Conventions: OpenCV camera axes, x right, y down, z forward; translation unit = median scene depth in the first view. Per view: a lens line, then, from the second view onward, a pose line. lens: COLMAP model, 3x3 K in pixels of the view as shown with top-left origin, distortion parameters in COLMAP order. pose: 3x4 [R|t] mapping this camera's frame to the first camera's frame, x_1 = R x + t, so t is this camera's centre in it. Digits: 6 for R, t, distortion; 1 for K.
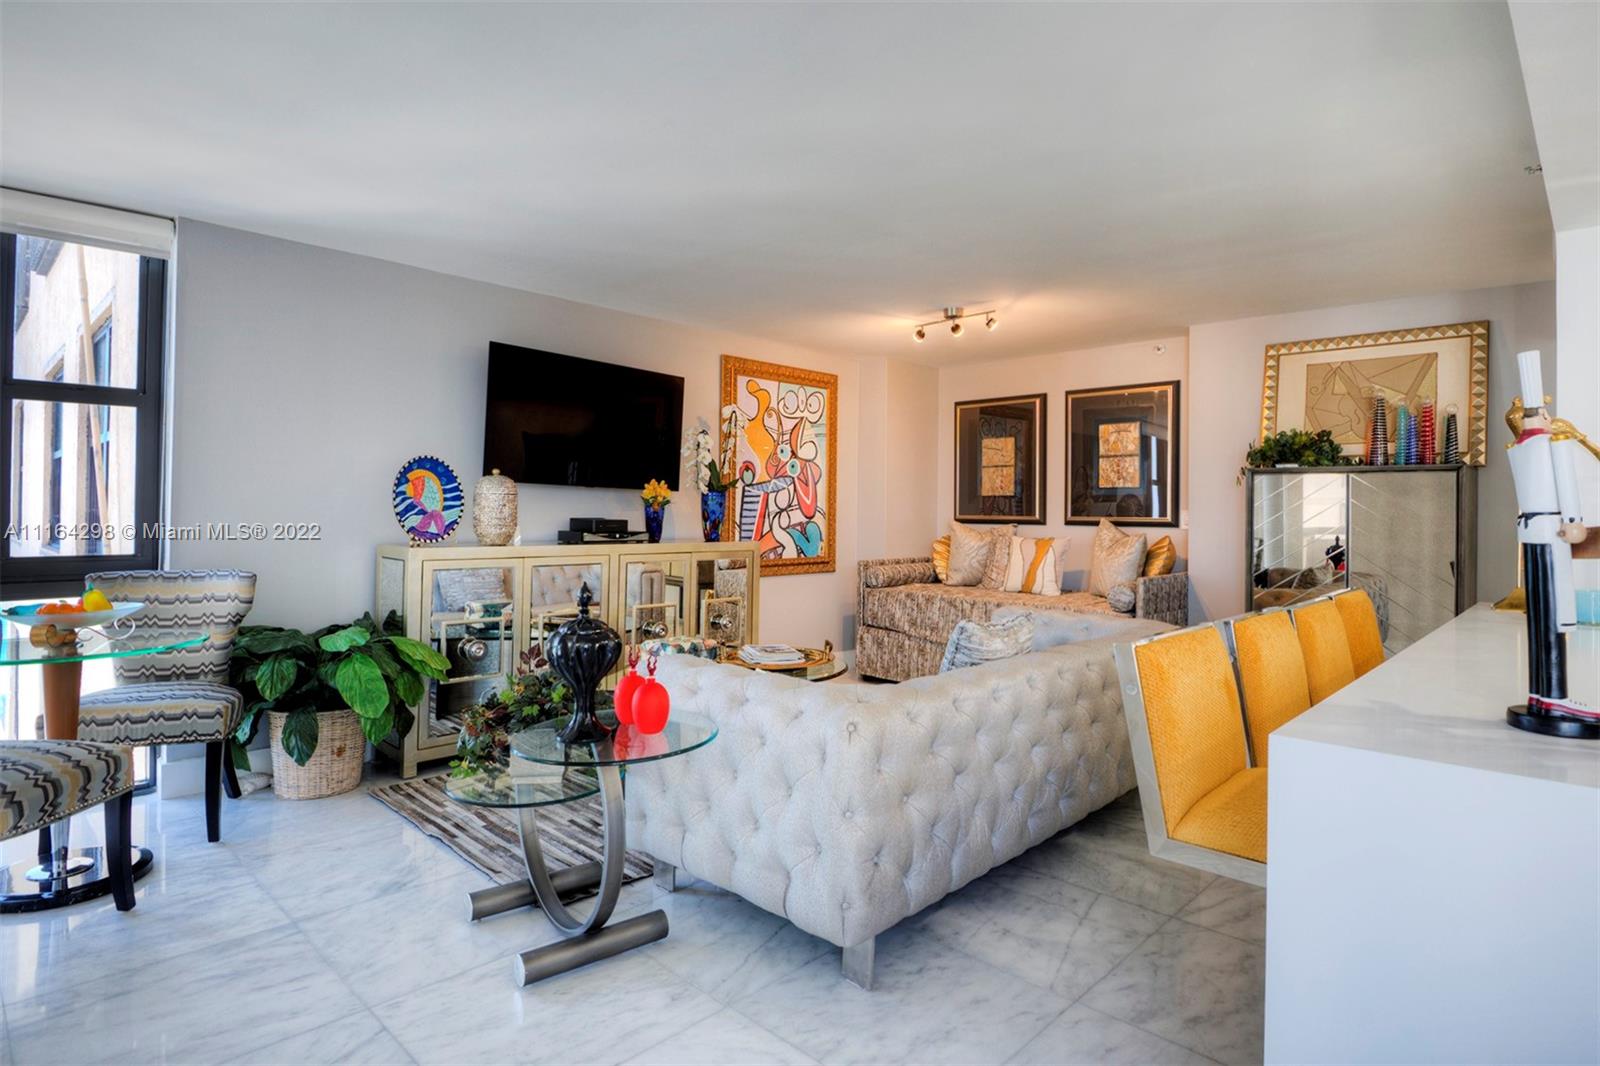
lens RADIAL K [[829.4, 0, 854.6], [0, 829.4, 511.0], [0, 0, 1]] dist [-0.024665, -0.000131]
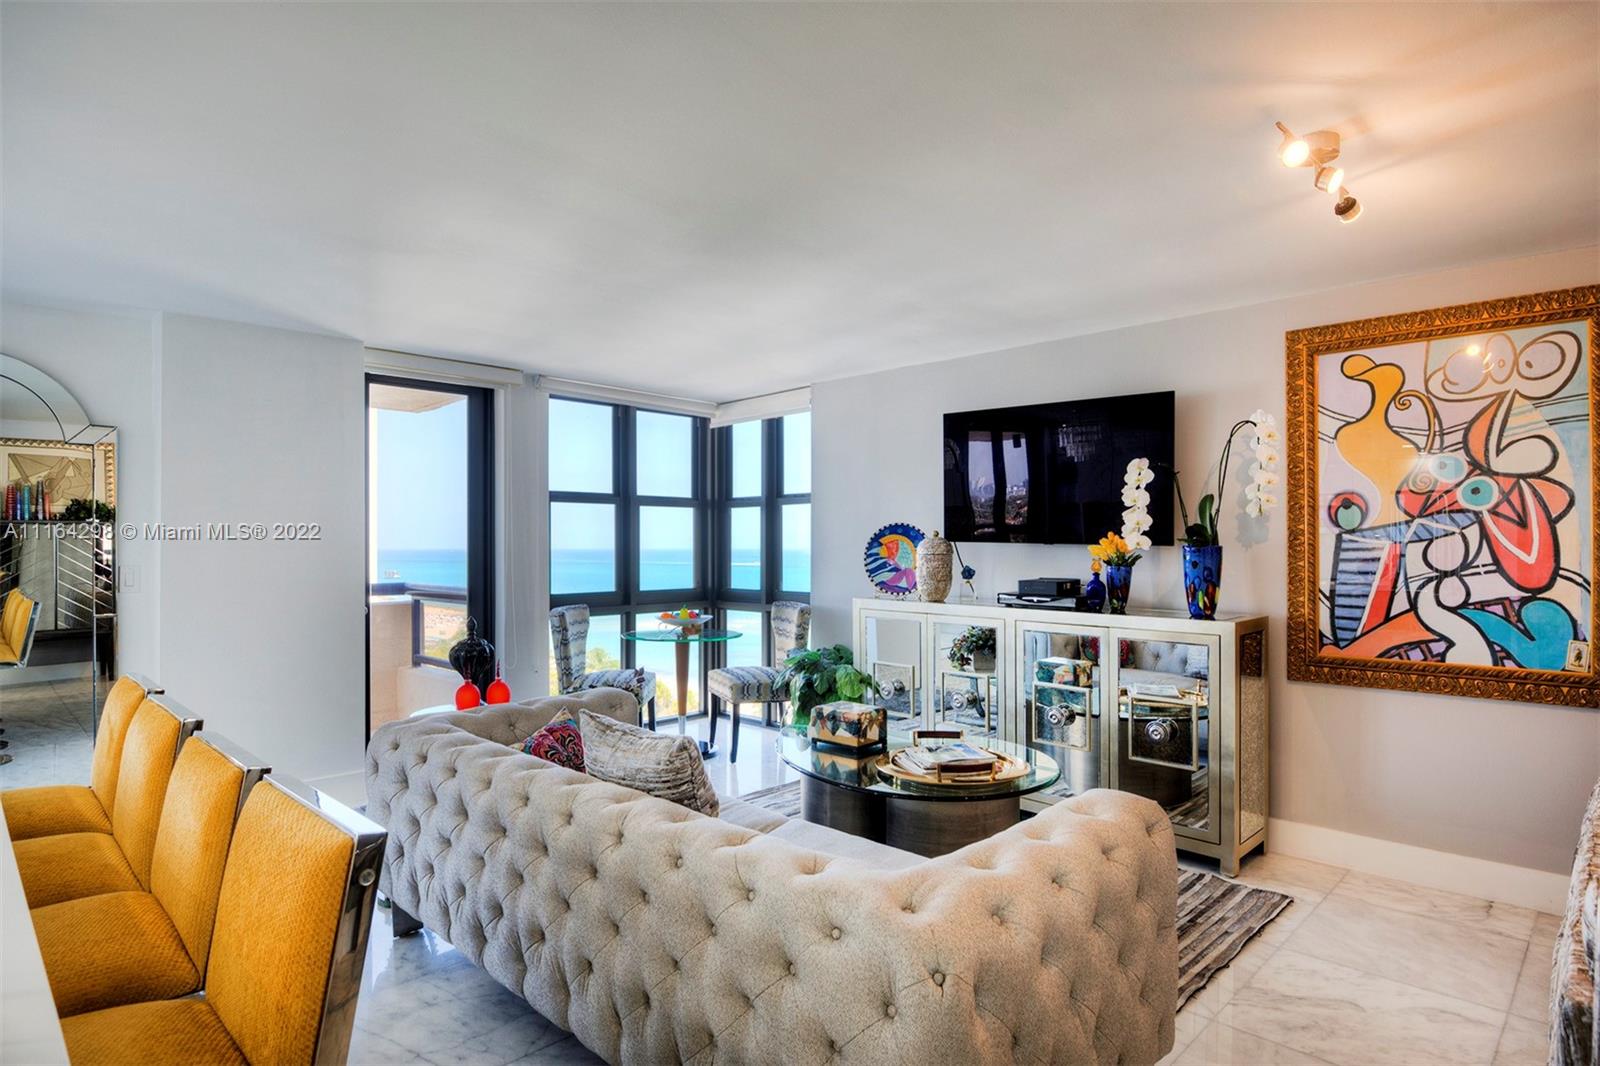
lens RADIAL K [[862.0, 0, 793.1], [0, 862.0, 532.3], [0, 0, 1]] dist [0.025862, -0.027923]
pose [[-0.043788, -0.017413, -0.998889, 0.521197], [0.007262, 0.999816, -0.017747, -0.022184], [0.999014, -0.008031, -0.043654, 0.625759]]
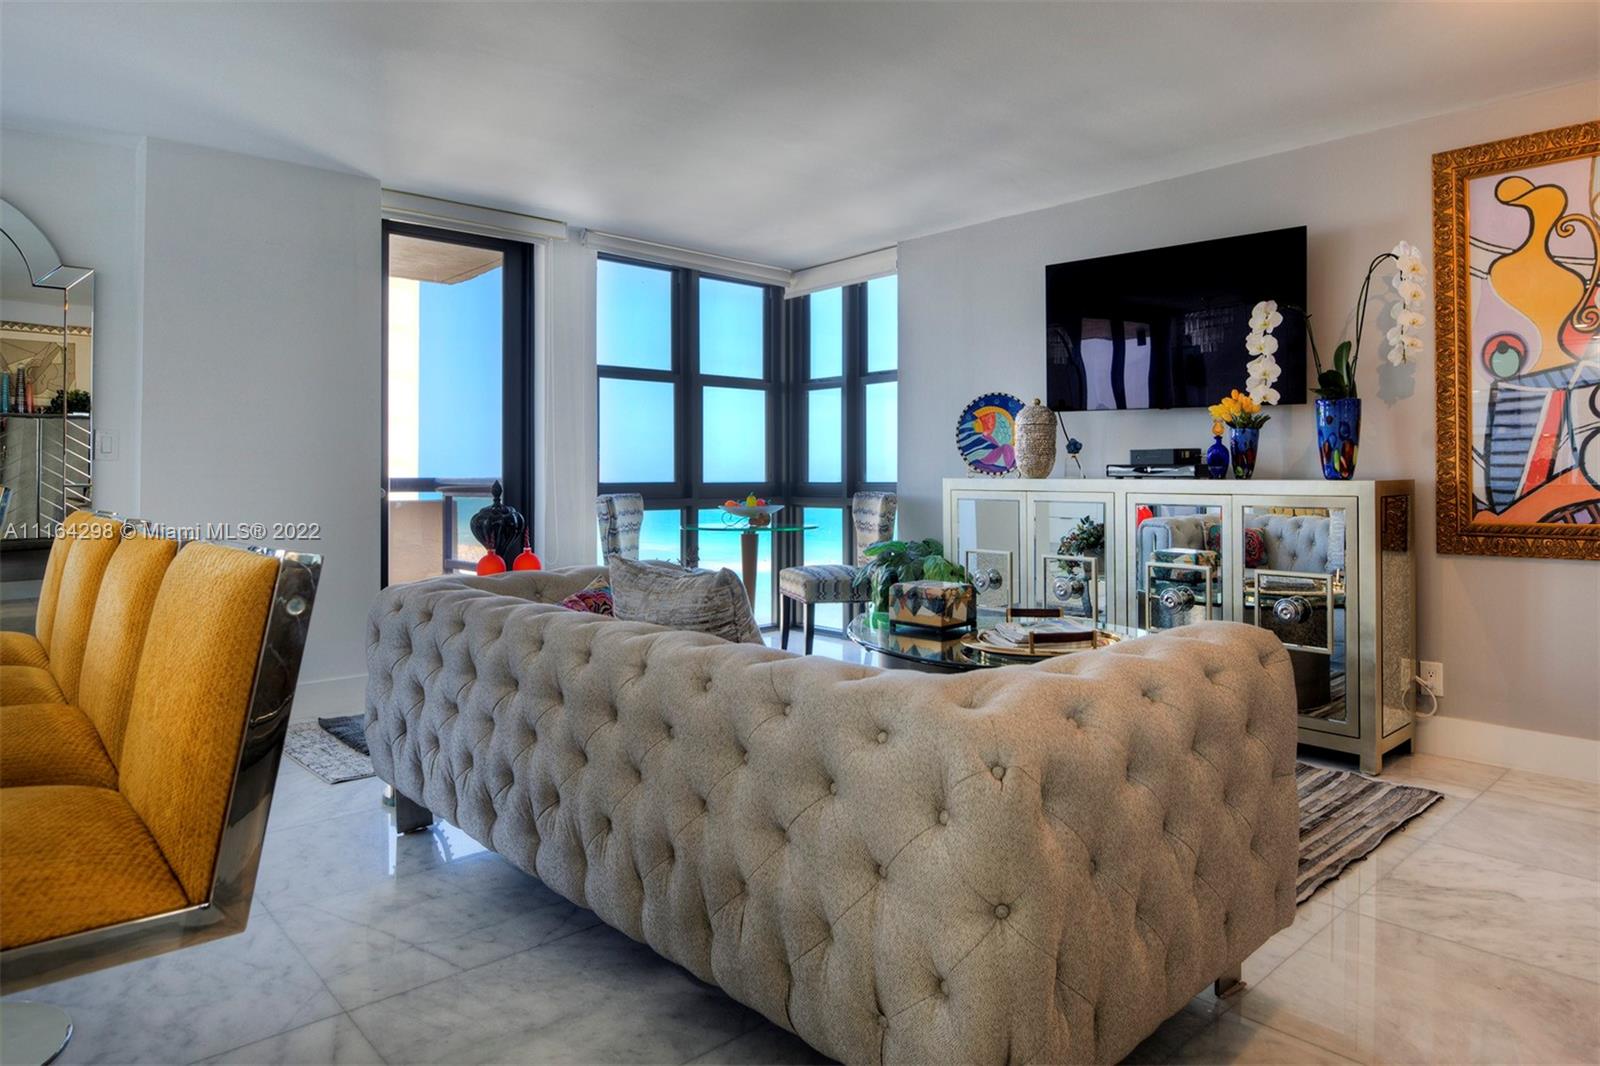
lens RADIAL K [[975.3, 0, 895.9], [0, 975.3, 449.7], [0, 0, 1]] dist [0.023344, -0.024525]
pose [[-0.040223, -0.030273, -0.998732, 0.508112], [0.007886, 0.999500, -0.030614, 0.029777], [0.999160, -0.009108, -0.039964, 0.640729]]
